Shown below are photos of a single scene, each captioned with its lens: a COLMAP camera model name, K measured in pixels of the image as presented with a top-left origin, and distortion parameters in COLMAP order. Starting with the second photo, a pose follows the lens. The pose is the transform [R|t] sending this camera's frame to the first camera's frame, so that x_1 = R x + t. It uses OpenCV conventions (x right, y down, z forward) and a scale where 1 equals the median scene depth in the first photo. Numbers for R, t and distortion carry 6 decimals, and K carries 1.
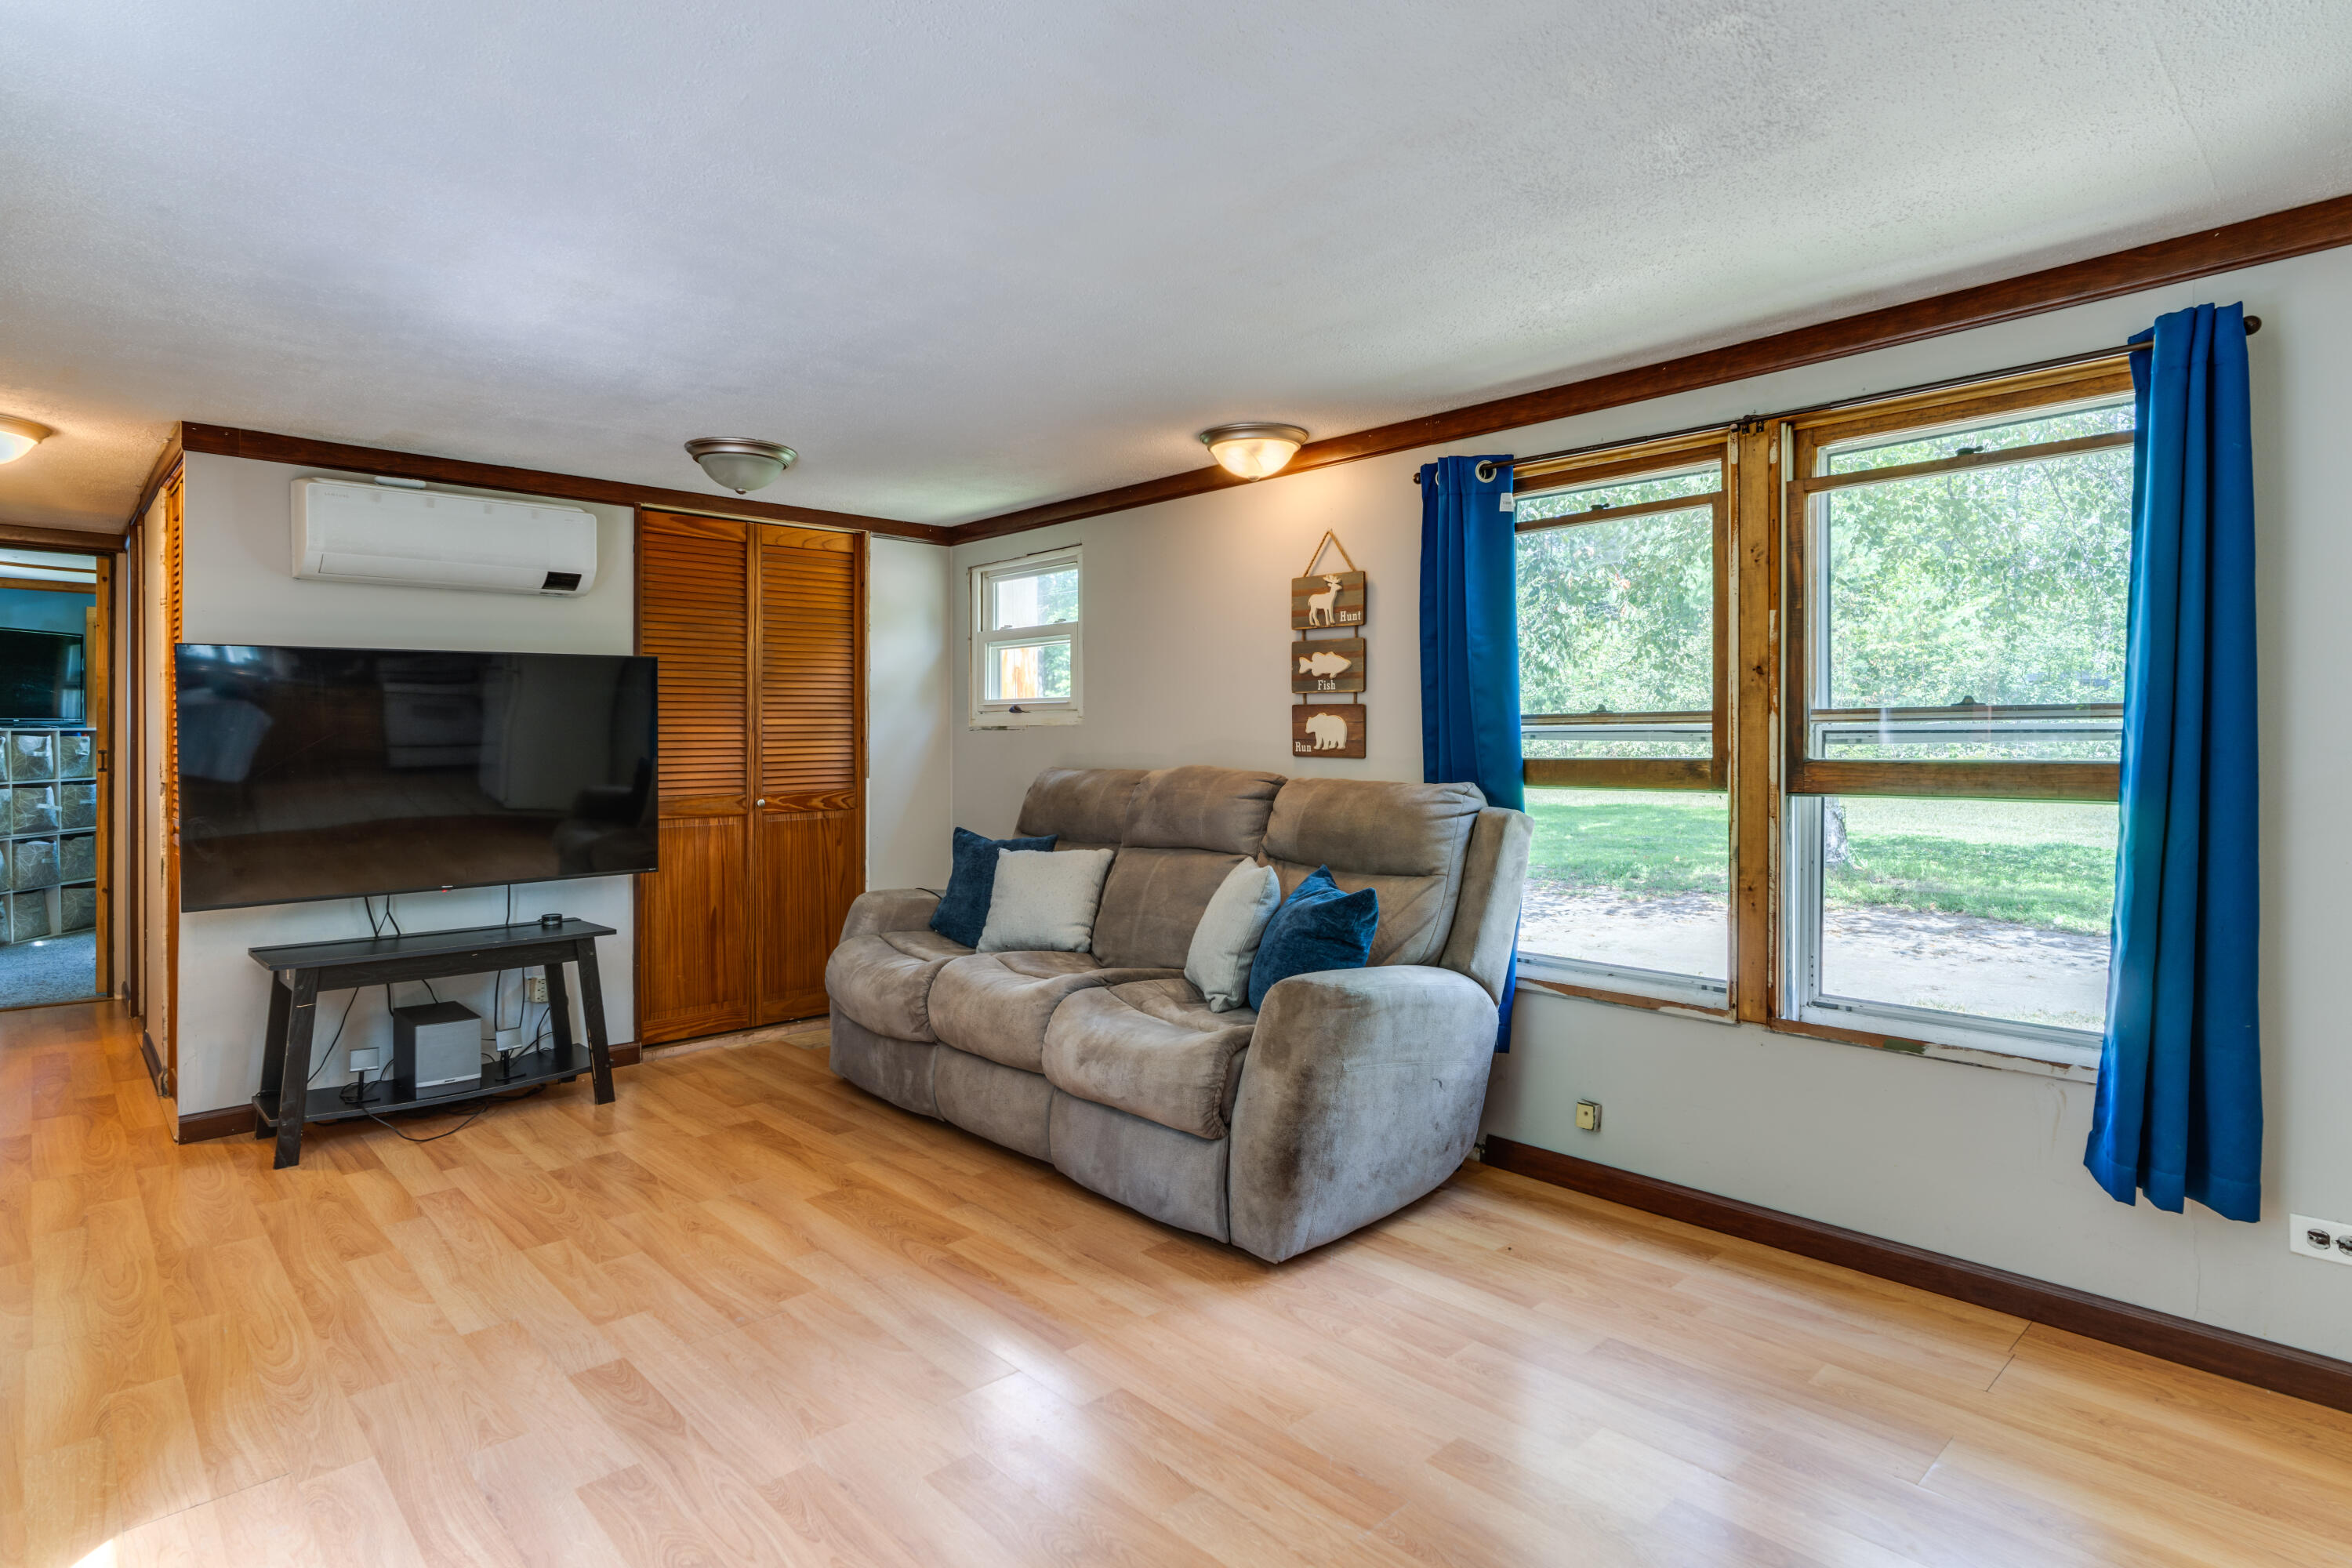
lens RADIAL K [[1206.1, 0, 1174.9], [0, 1206.1, 760.6], [0, 0, 1]] dist [-0.007577, 0.001053]
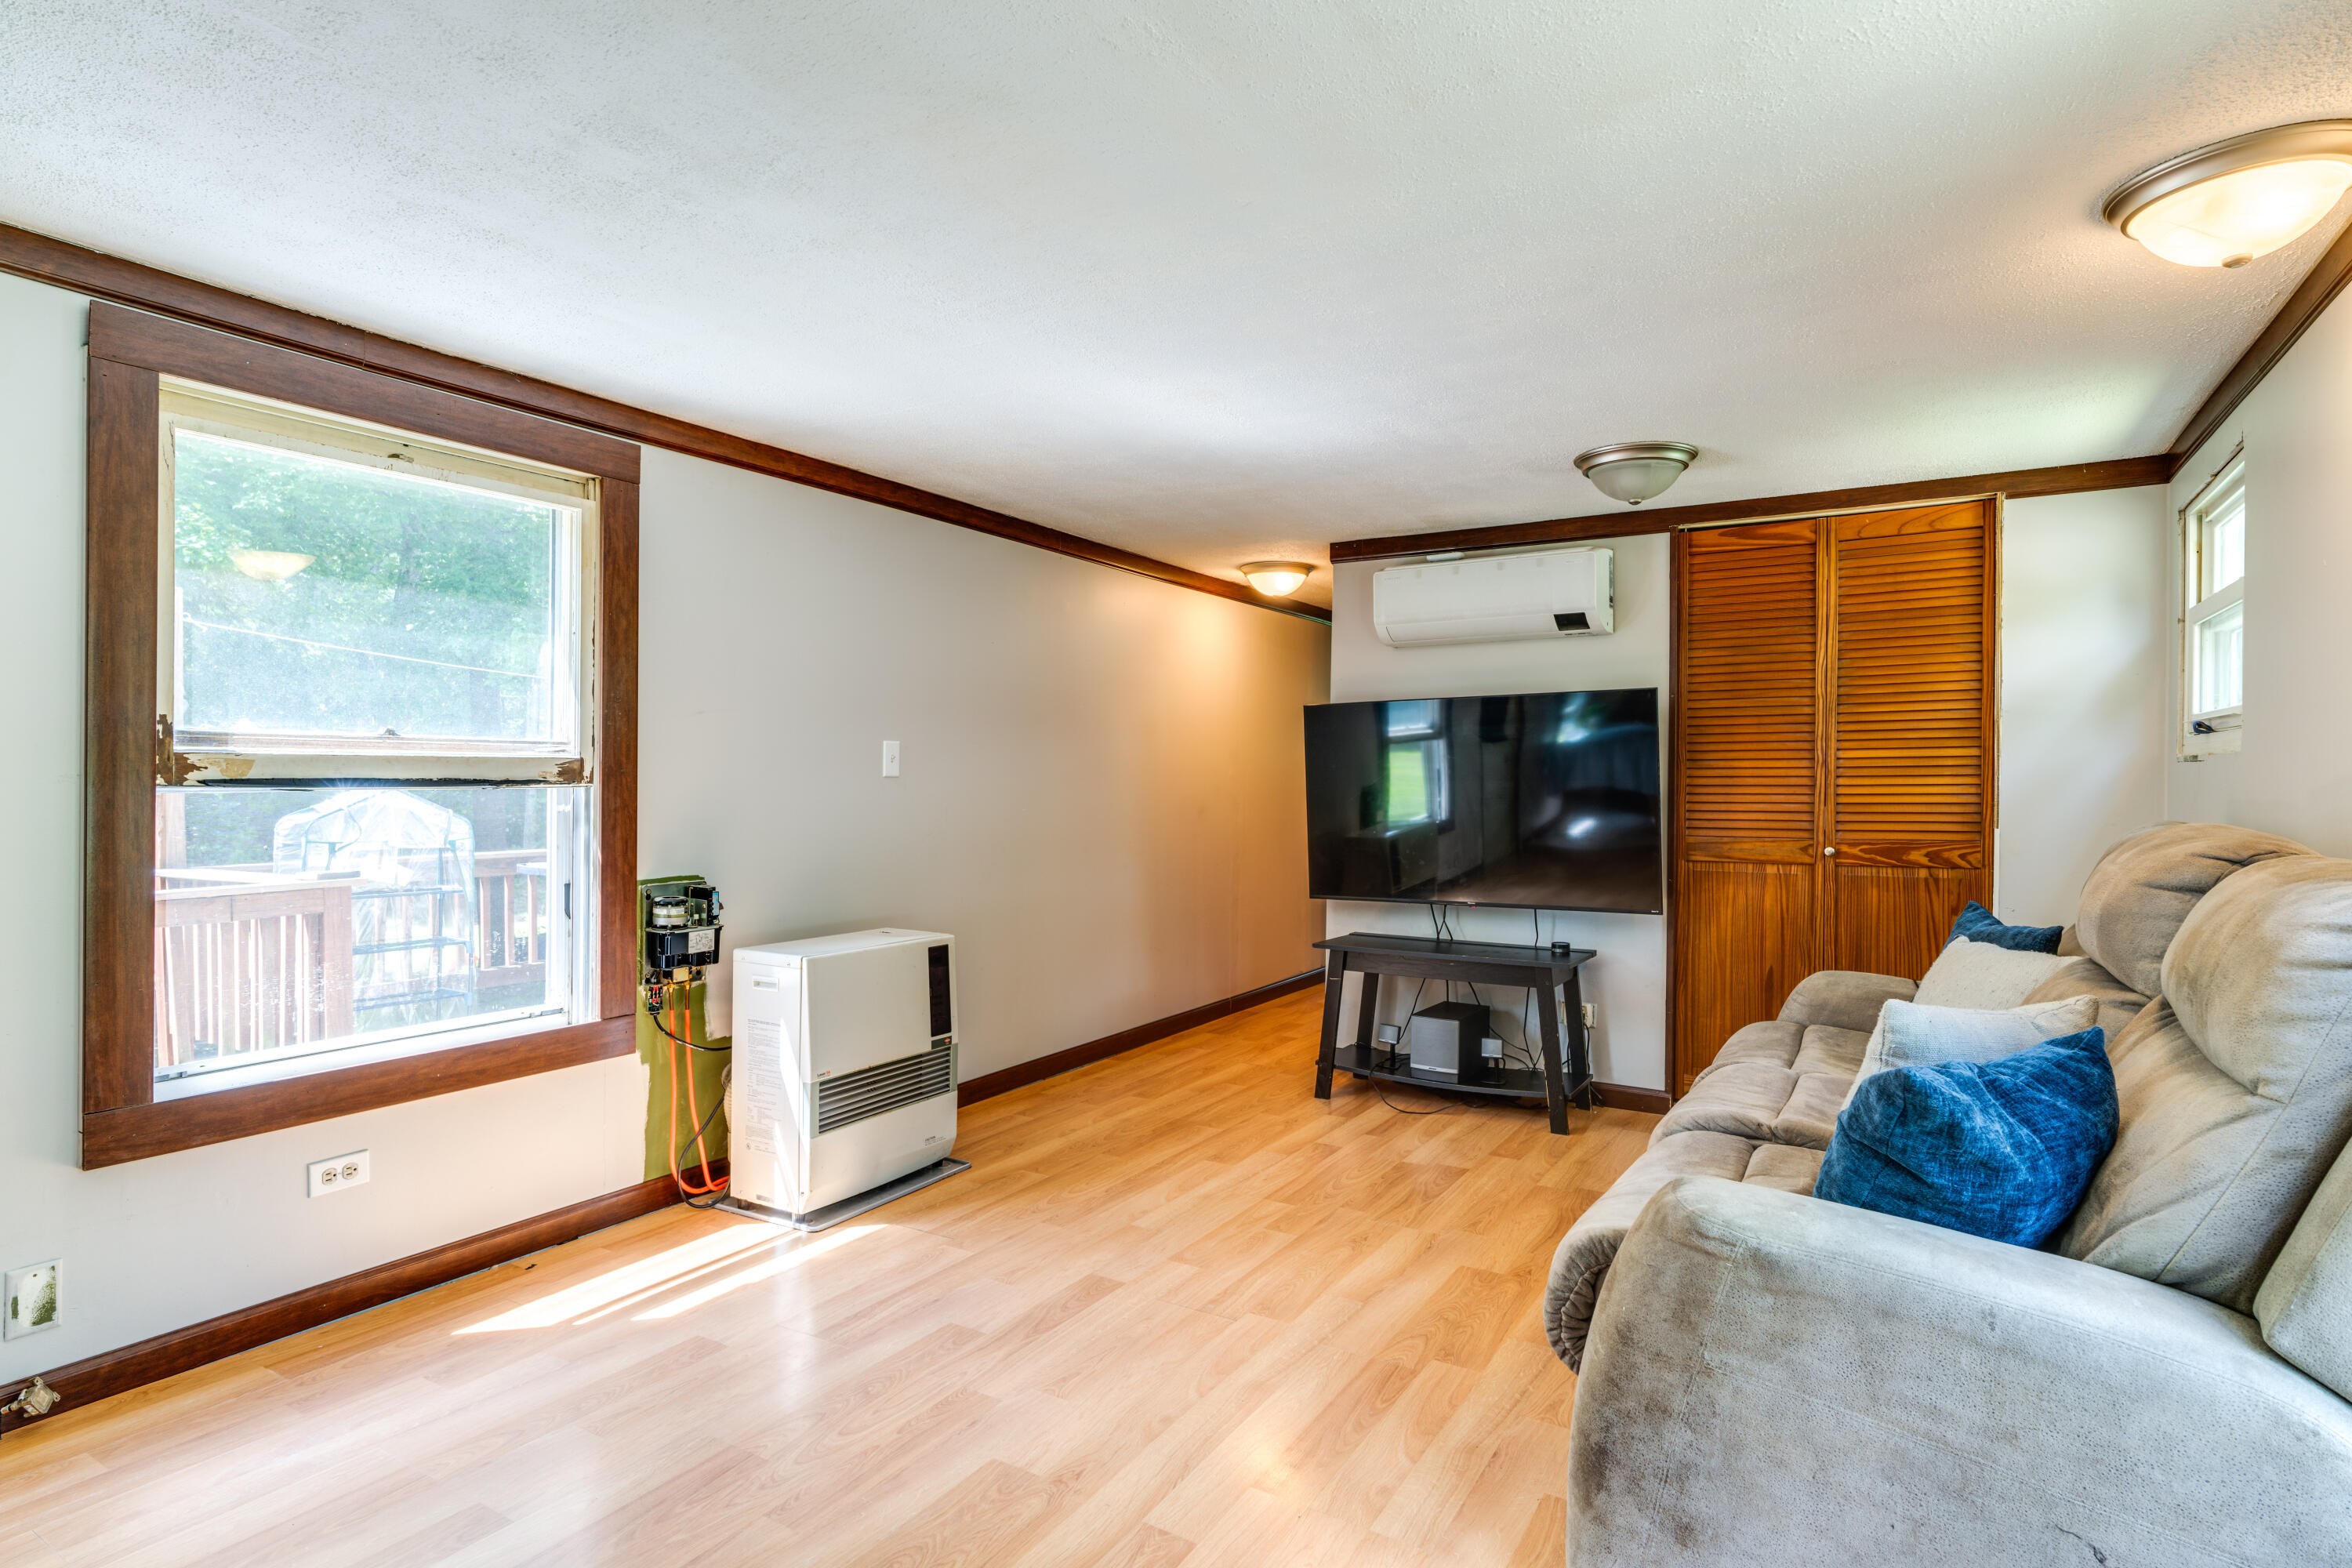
lens RADIAL K [[1206.1, 0, 1170.6], [0, 1206.1, 787.5], [0, 0, 1]] dist [-0.007577, 0.001053]
pose [[0.259739, 0.010326, -0.965624, 0.460582], [-0.020182, 0.999782, 0.005263, -0.005677], [0.965468, 0.018122, 0.259891, 0.461422]]
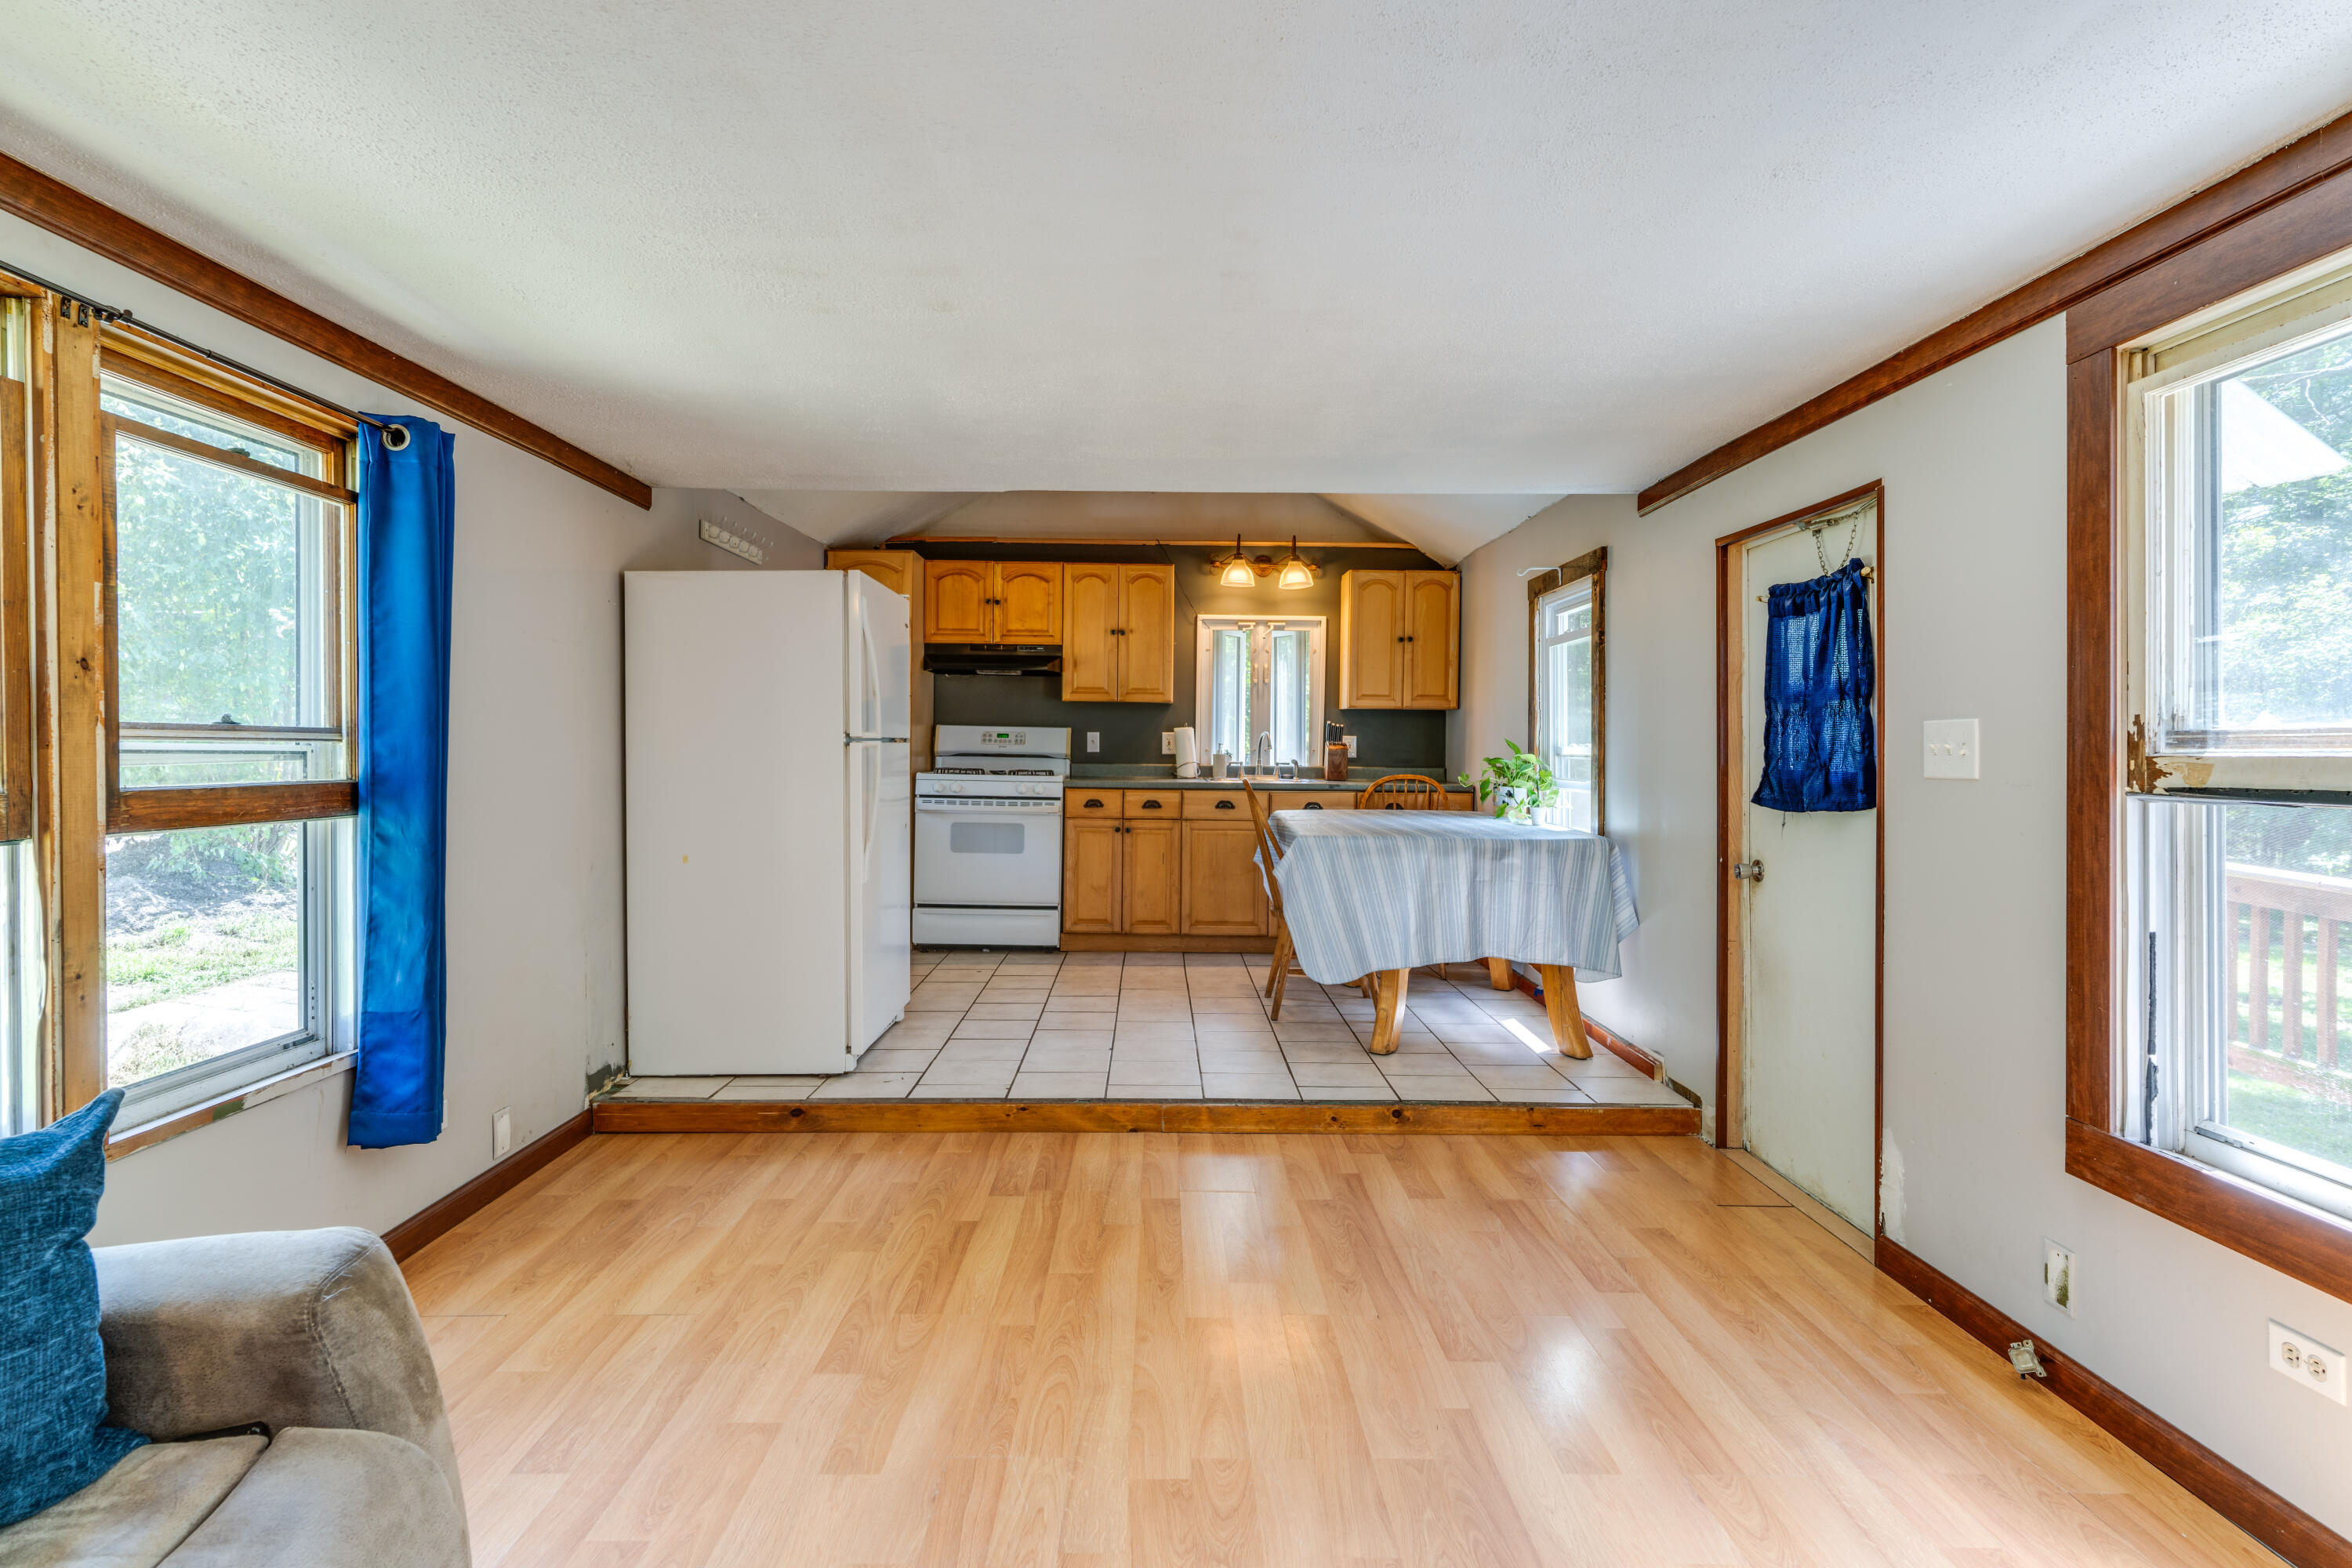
lens RADIAL K [[1206.1, 0, 1170.4], [0, 1206.1, 753.0], [0, 0, 1]] dist [-0.007577, 0.001053]
pose [[-0.724703, -0.001895, 0.689058, -0.368591], [0.006088, 0.999940, 0.009152, -0.020322], [-0.689034, 0.010827, -0.724648, 0.856325]]
